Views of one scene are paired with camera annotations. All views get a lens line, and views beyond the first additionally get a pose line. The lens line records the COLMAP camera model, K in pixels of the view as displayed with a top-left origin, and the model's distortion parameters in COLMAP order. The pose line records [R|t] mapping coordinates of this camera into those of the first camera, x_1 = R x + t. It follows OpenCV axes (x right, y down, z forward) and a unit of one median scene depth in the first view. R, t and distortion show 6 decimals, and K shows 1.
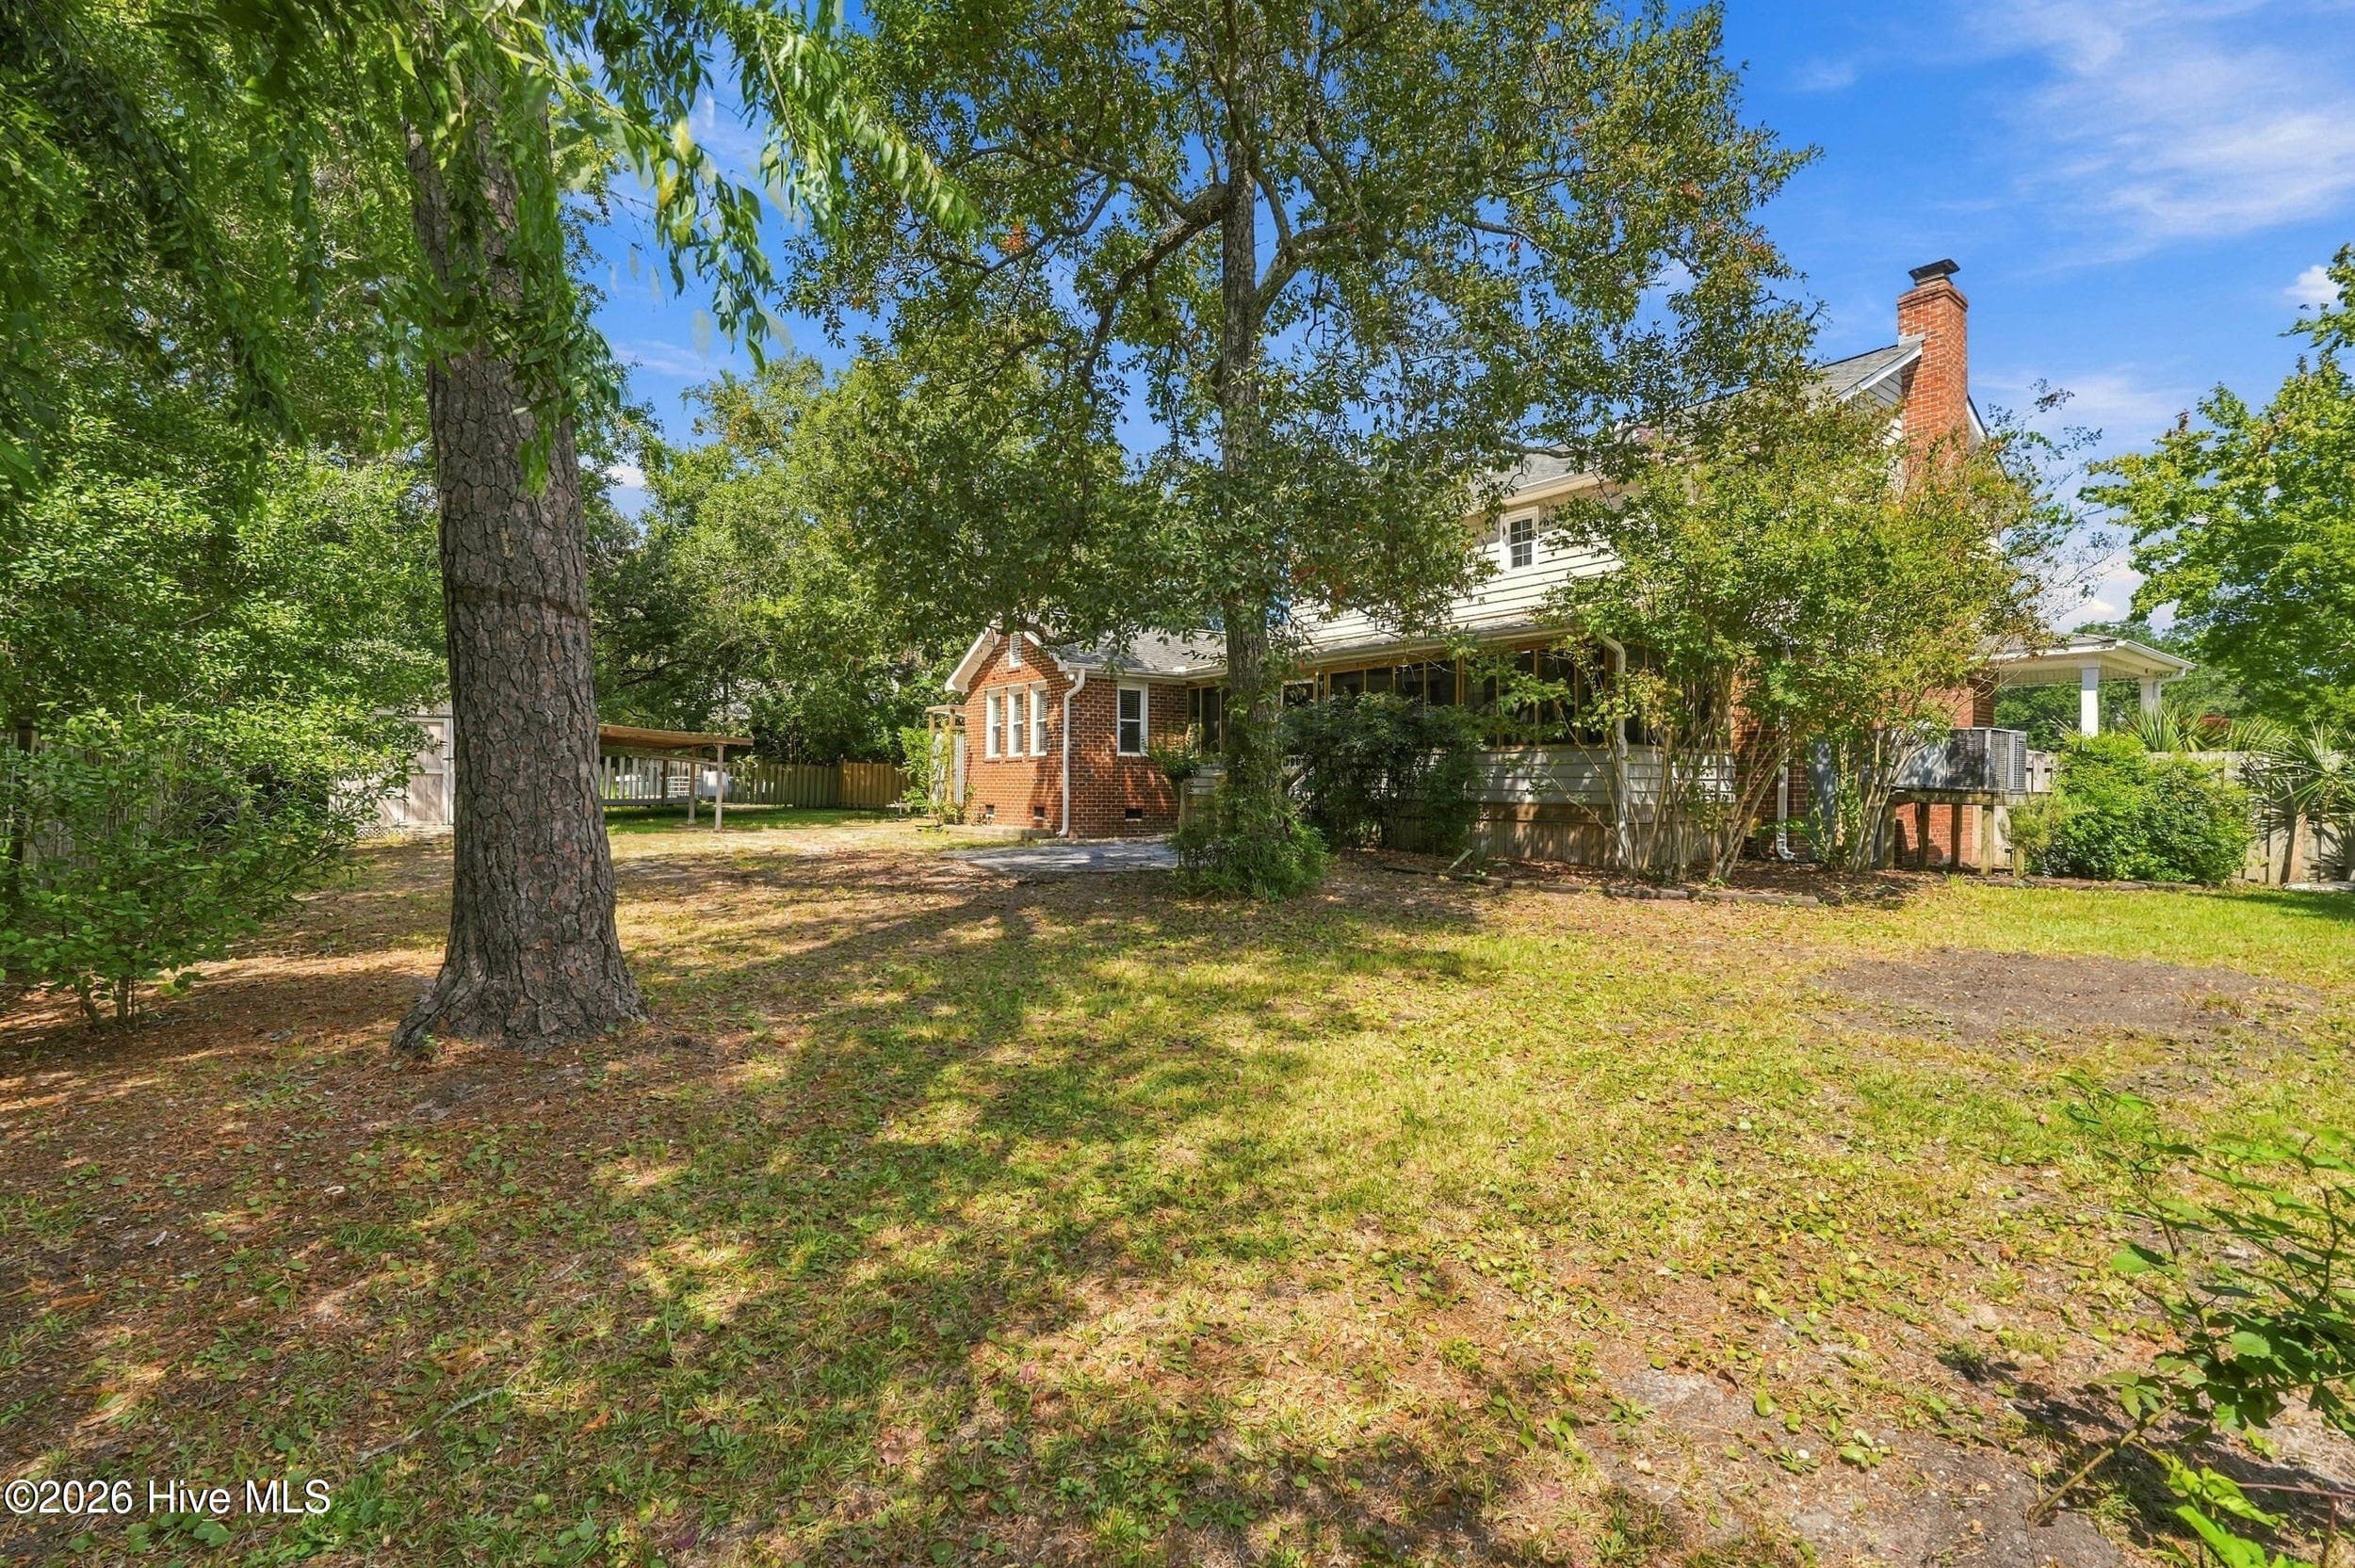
lens RADIAL K [[1067.2, 0, 1182.4], [0, 1067.2, 749.3], [0, 0, 1]] dist [0.000544, 0.000345]
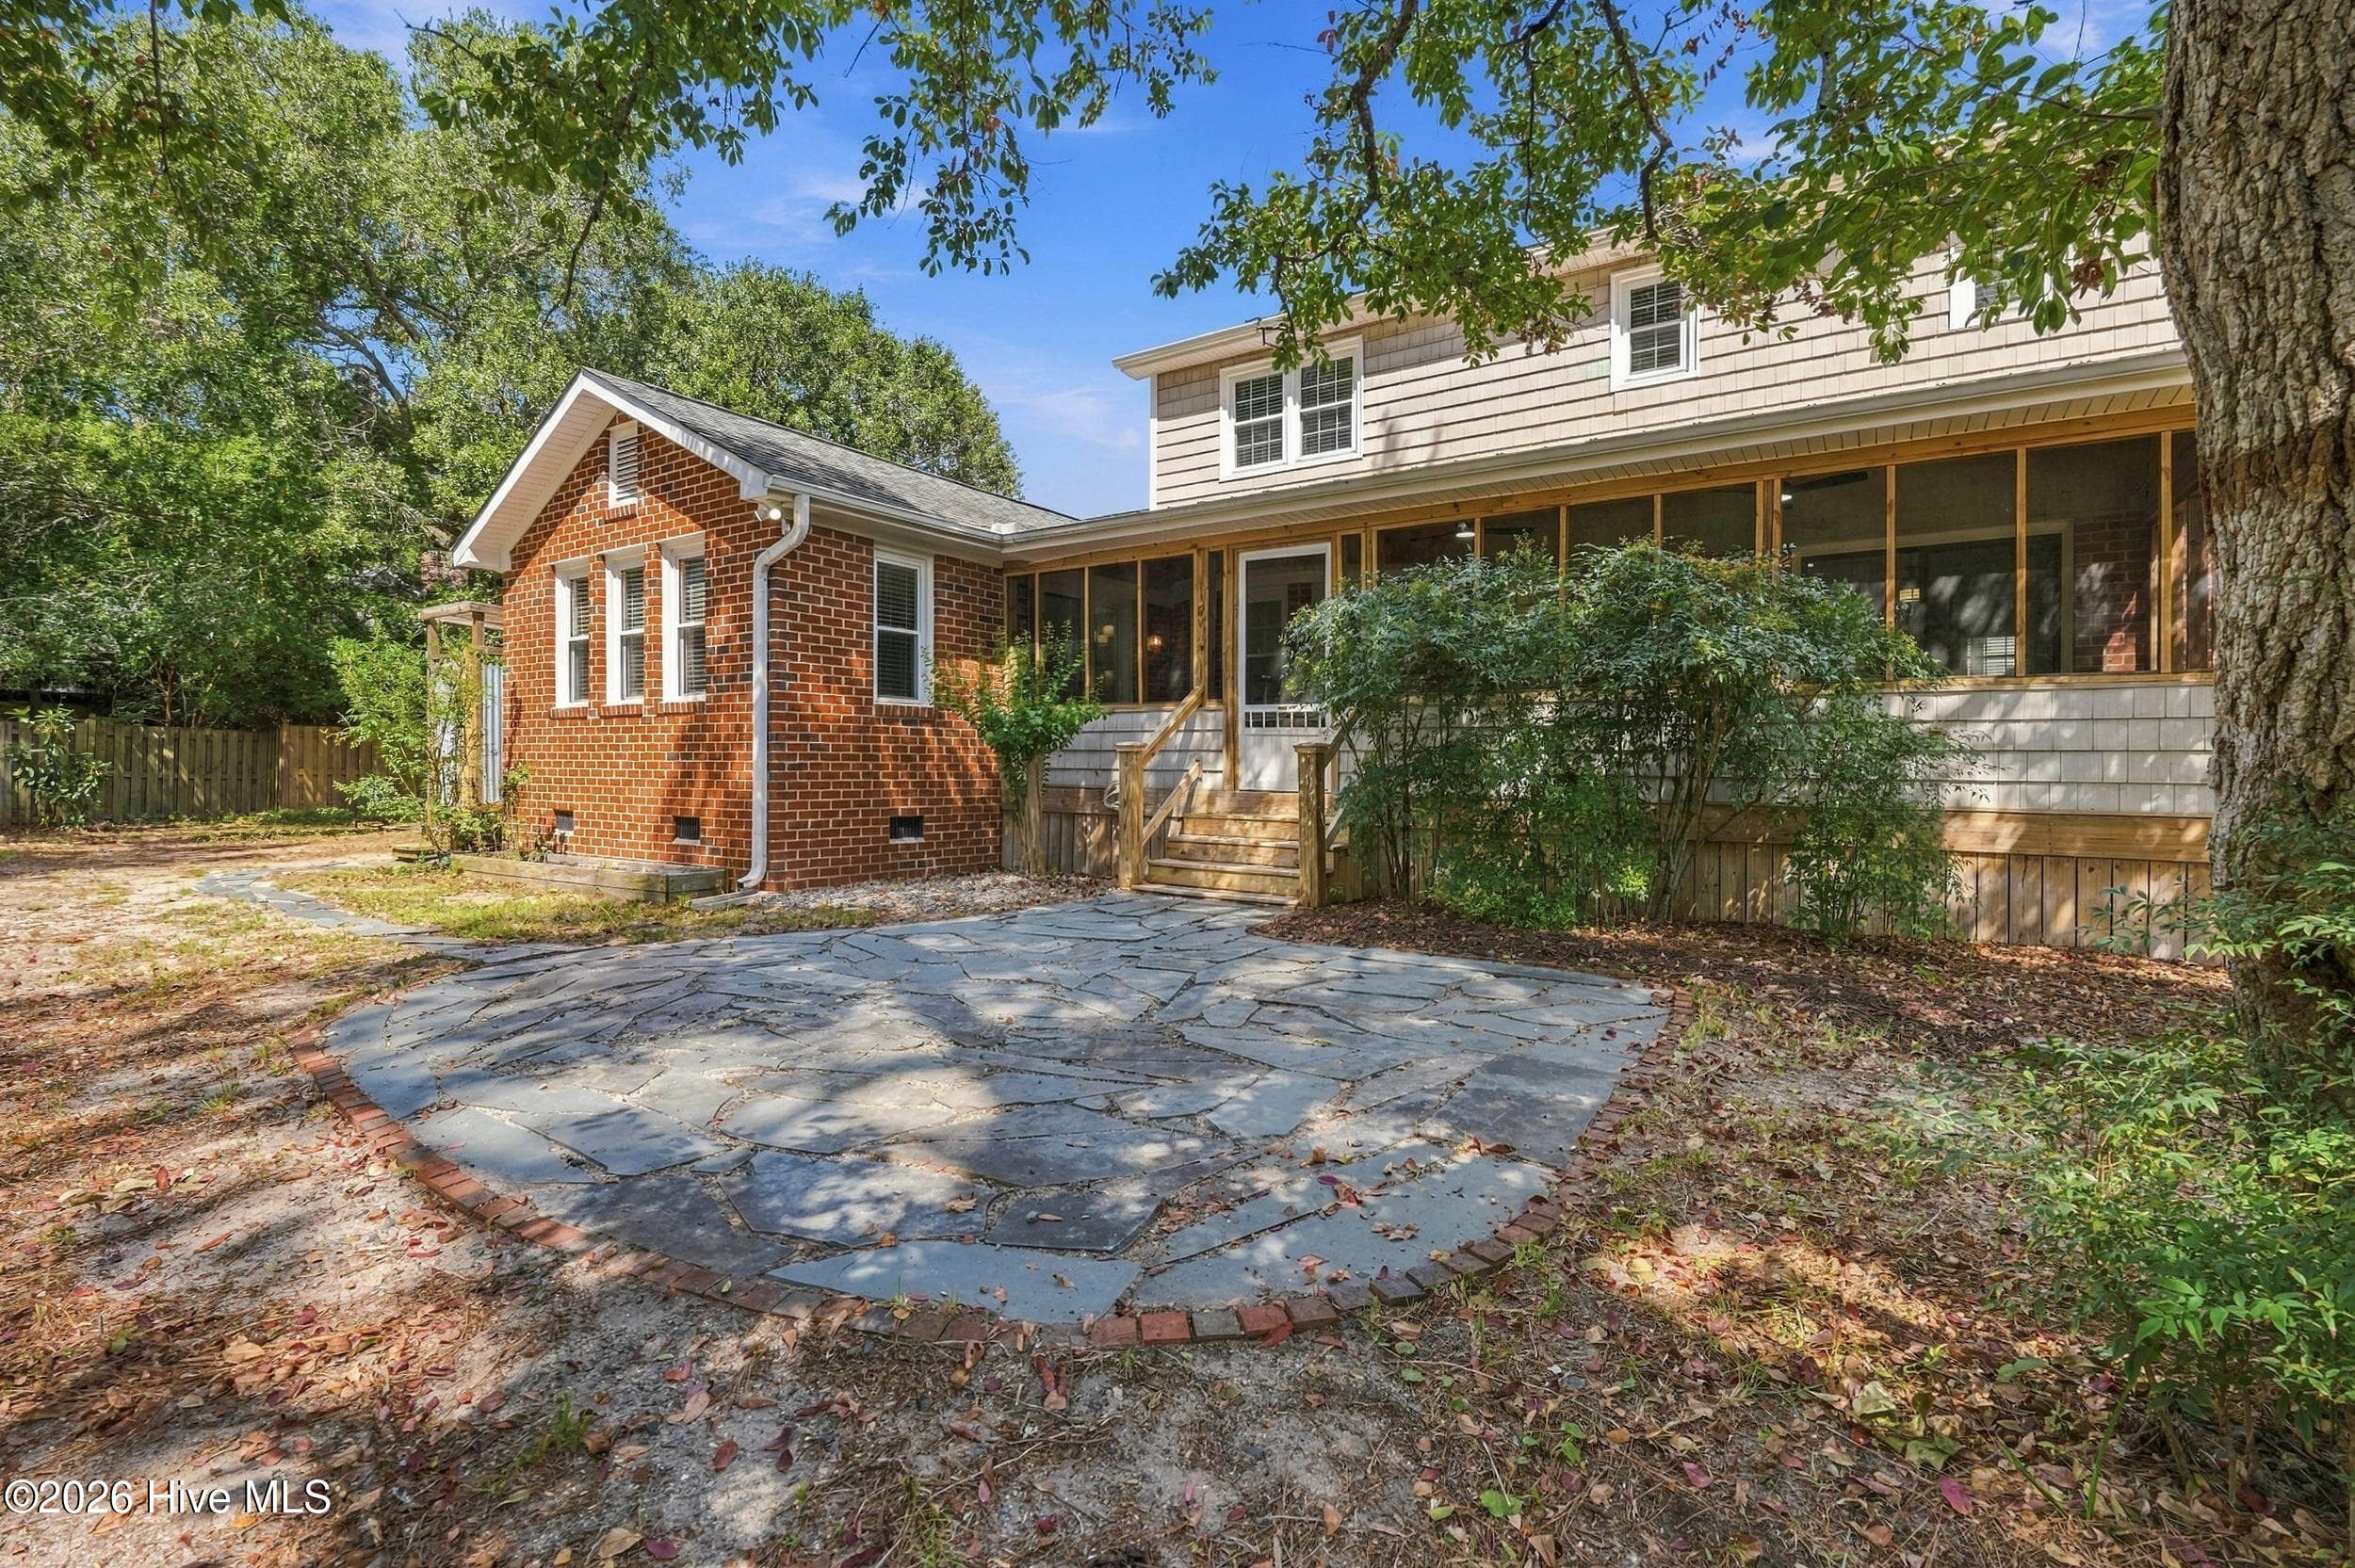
lens RADIAL K [[1029.2, 0, 1177.5], [0, 1029.2, 784.0], [0, 0, 1]] dist [0.002206, 0.000210]
pose [[0.943250, -0.006752, 0.332014, -0.082673], [-0.011548, 0.998522, 0.053112, 0.015105], [-0.331882, -0.053932, 0.941778, 0.520982]]
